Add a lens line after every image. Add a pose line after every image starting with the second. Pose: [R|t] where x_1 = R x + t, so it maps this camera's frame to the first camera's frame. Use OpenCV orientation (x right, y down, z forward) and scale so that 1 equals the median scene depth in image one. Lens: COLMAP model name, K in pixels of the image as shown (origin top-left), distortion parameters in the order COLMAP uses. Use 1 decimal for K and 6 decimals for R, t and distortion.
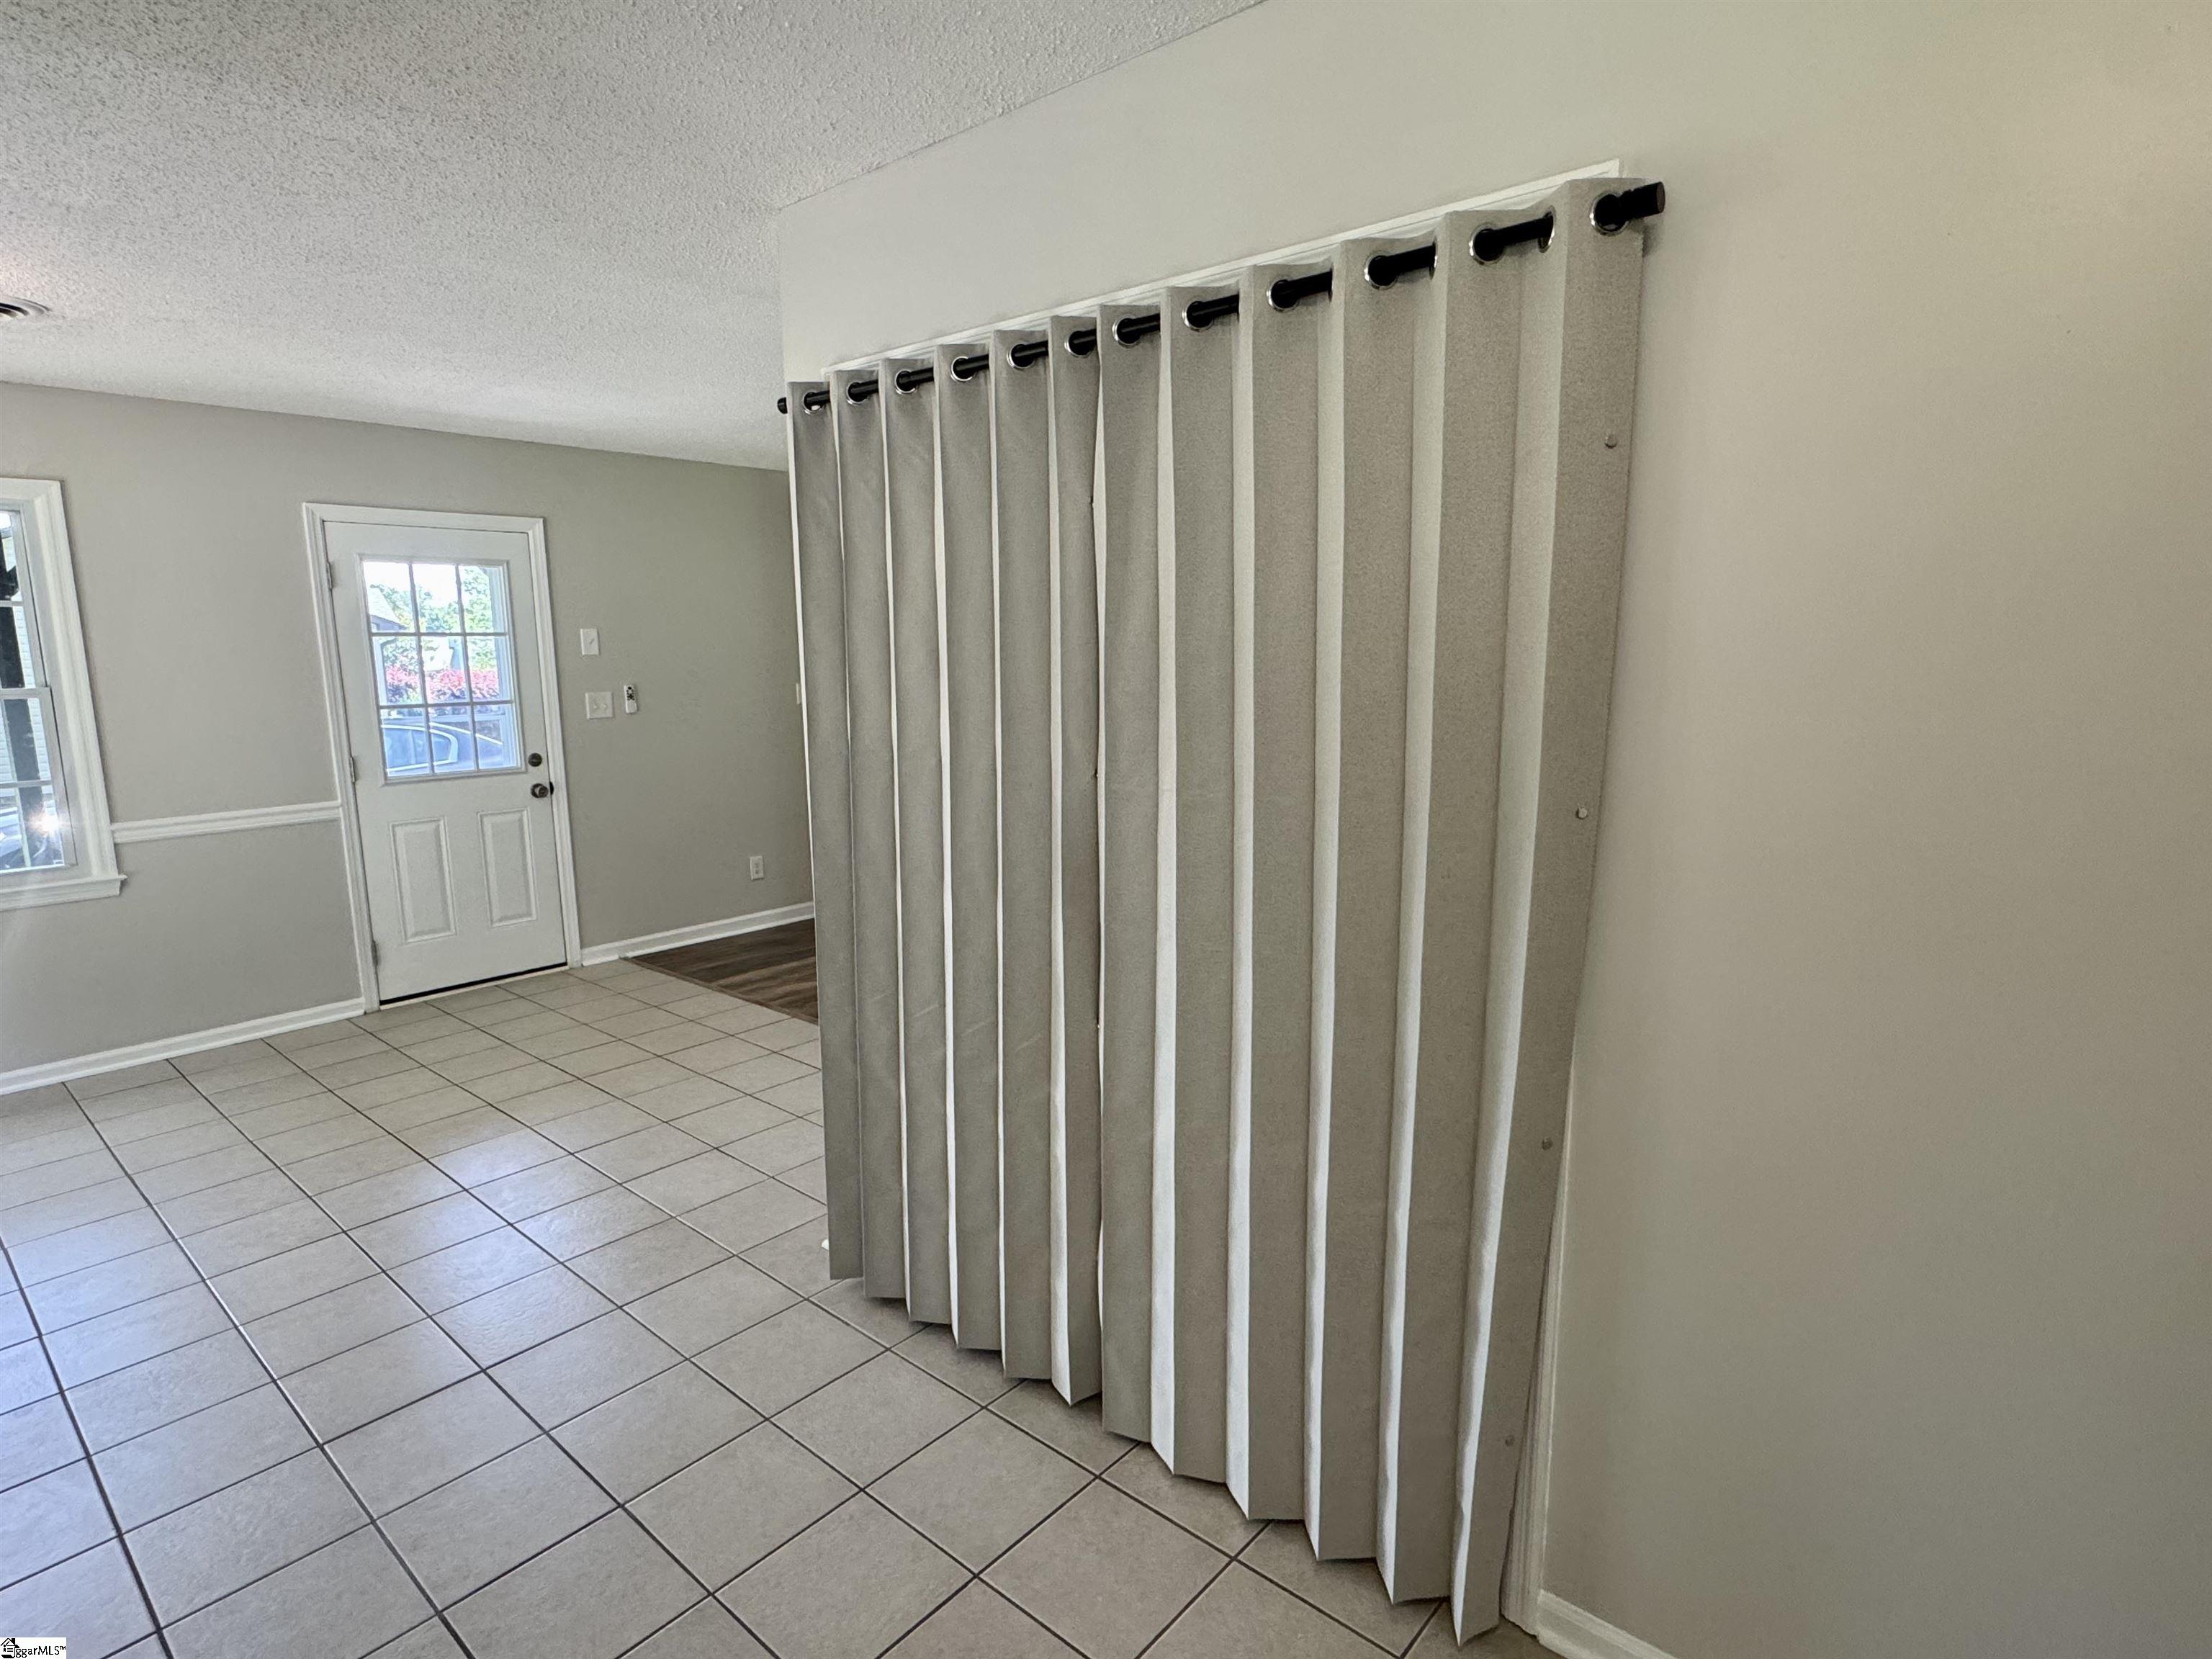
lens RADIAL K [[1158.2, 0, 1097.0], [0, 1158.2, 832.2], [0, 0, 1]] dist [-0.003264, 0.000878]
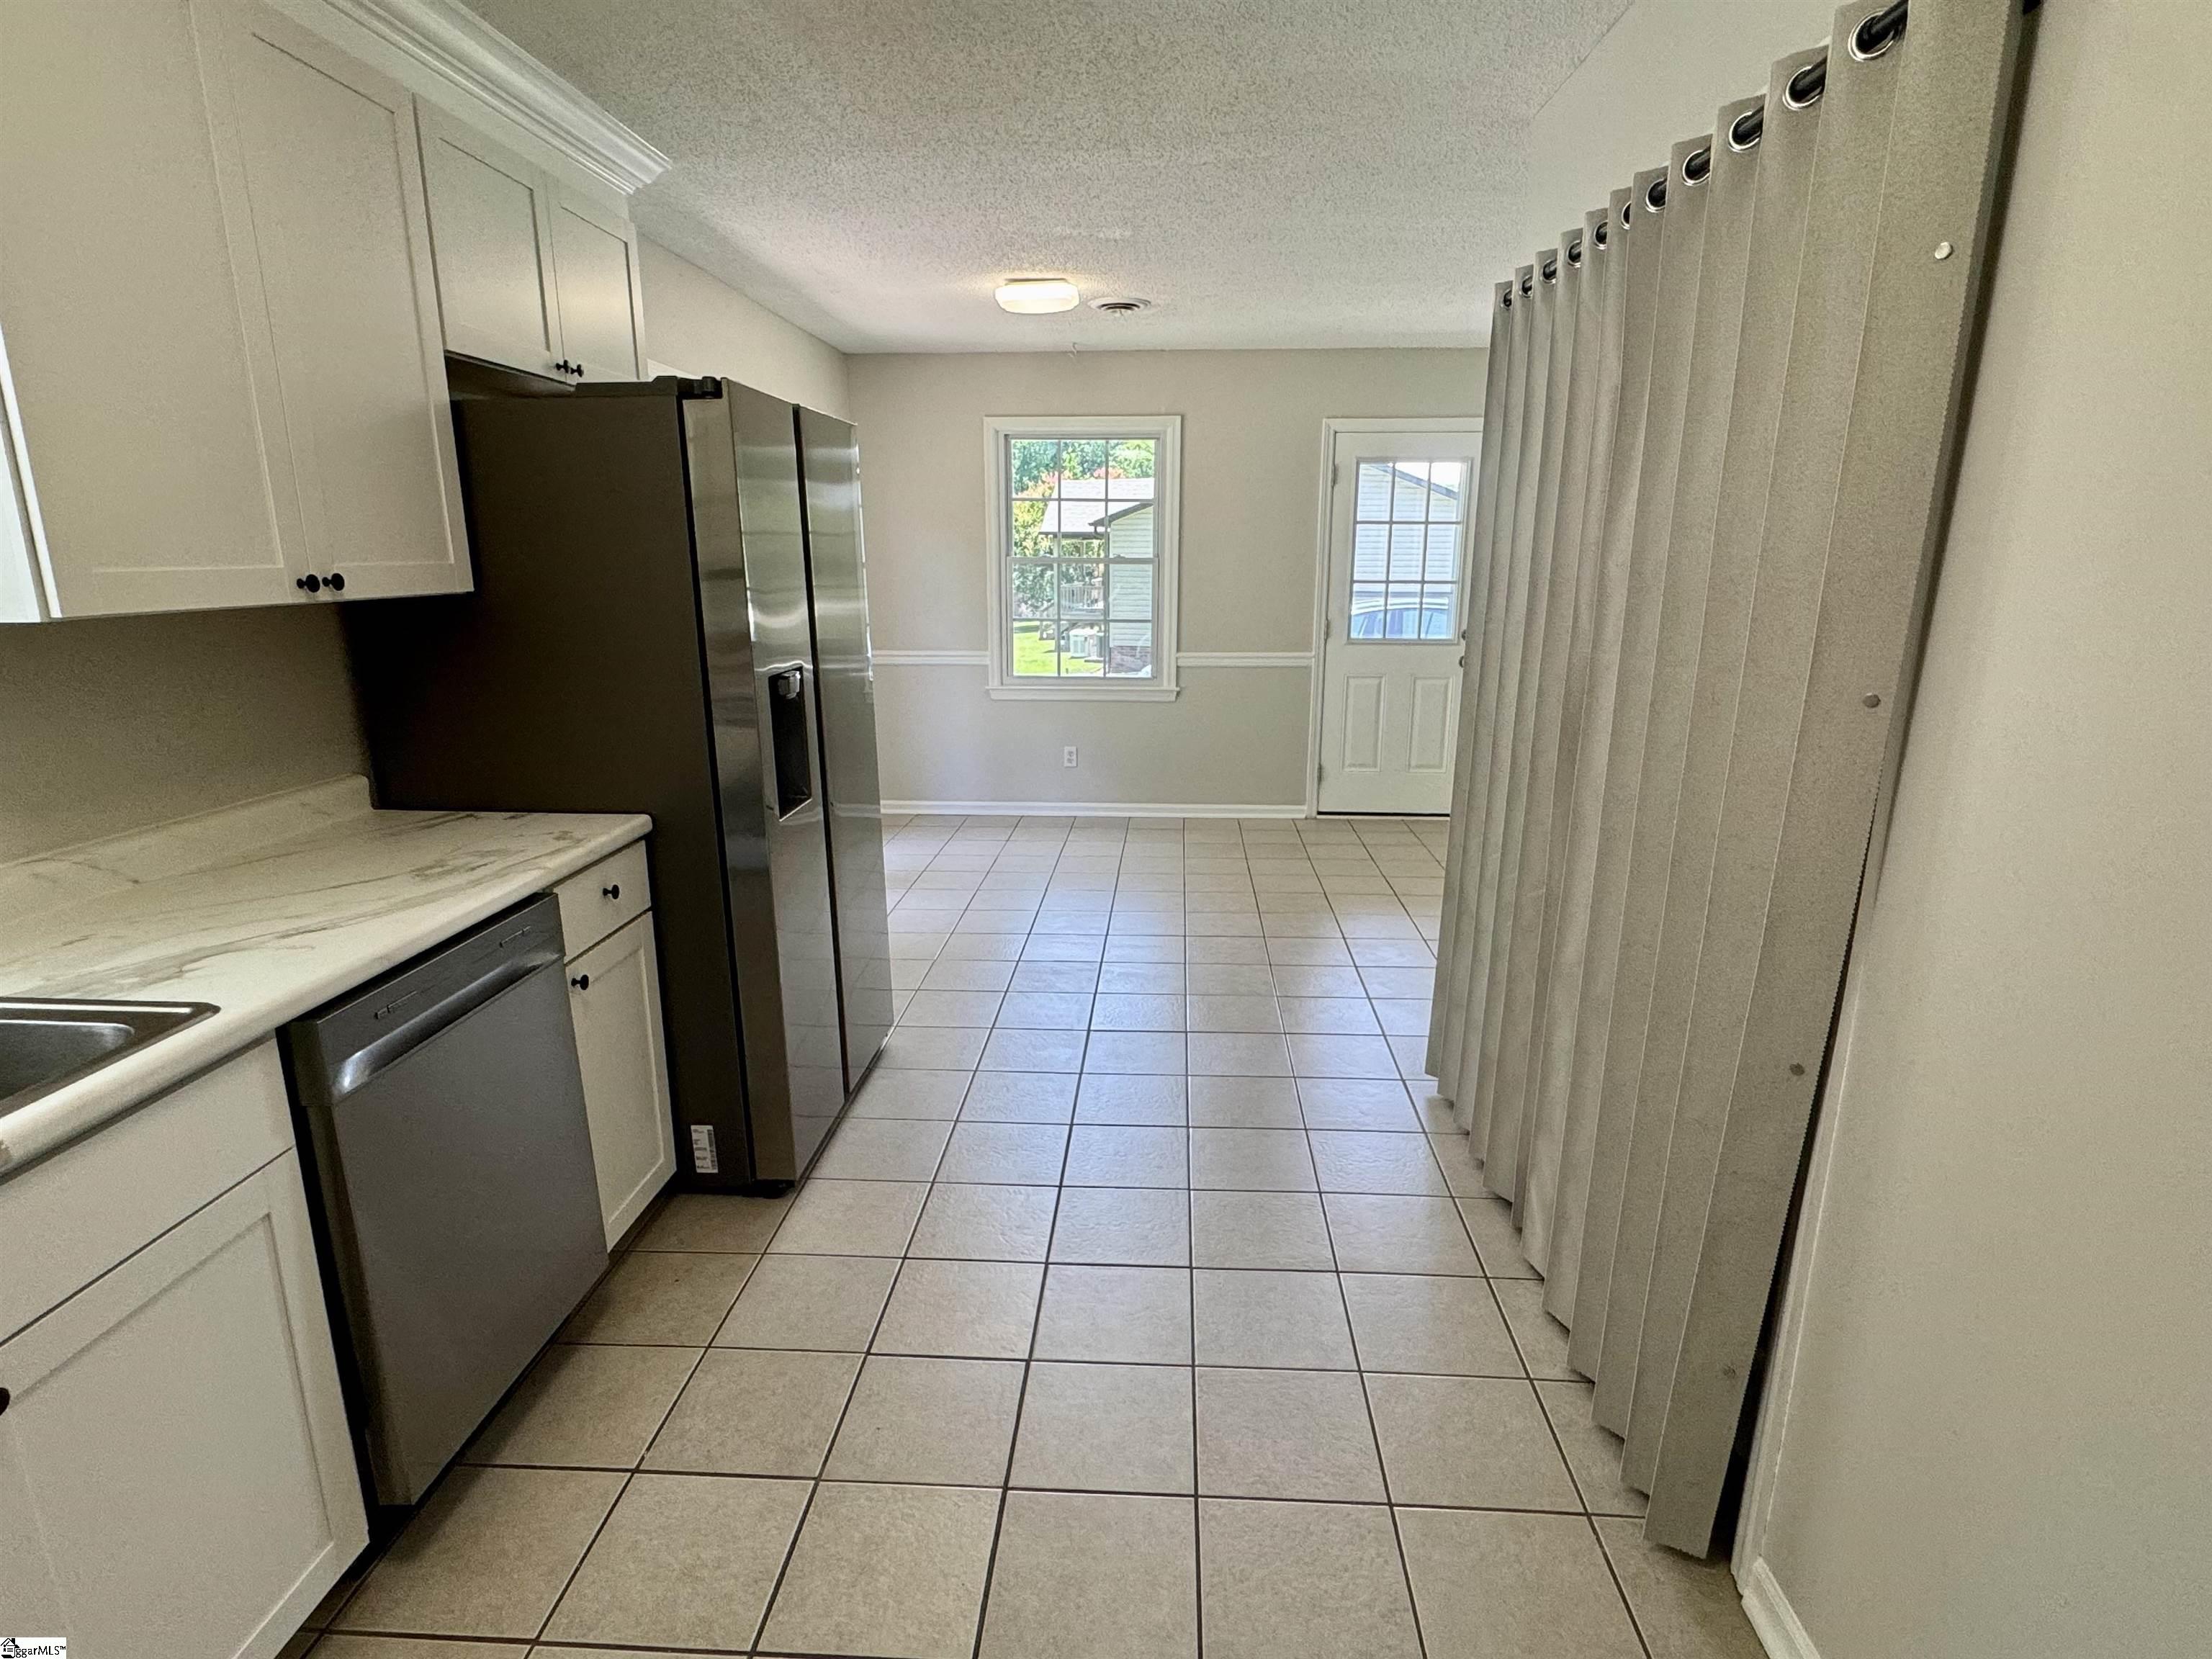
lens RADIAL K [[1158.2, 0, 1106.8], [0, 1158.2, 840.5], [0, 0, 1]] dist [-0.003264, 0.000878]
pose [[0.610678, 0.207328, -0.764256, 0.235169], [-0.137471, 0.978219, 0.155526, 0.008608], [0.779855, 0.010086, 0.625879, 0.003444]]
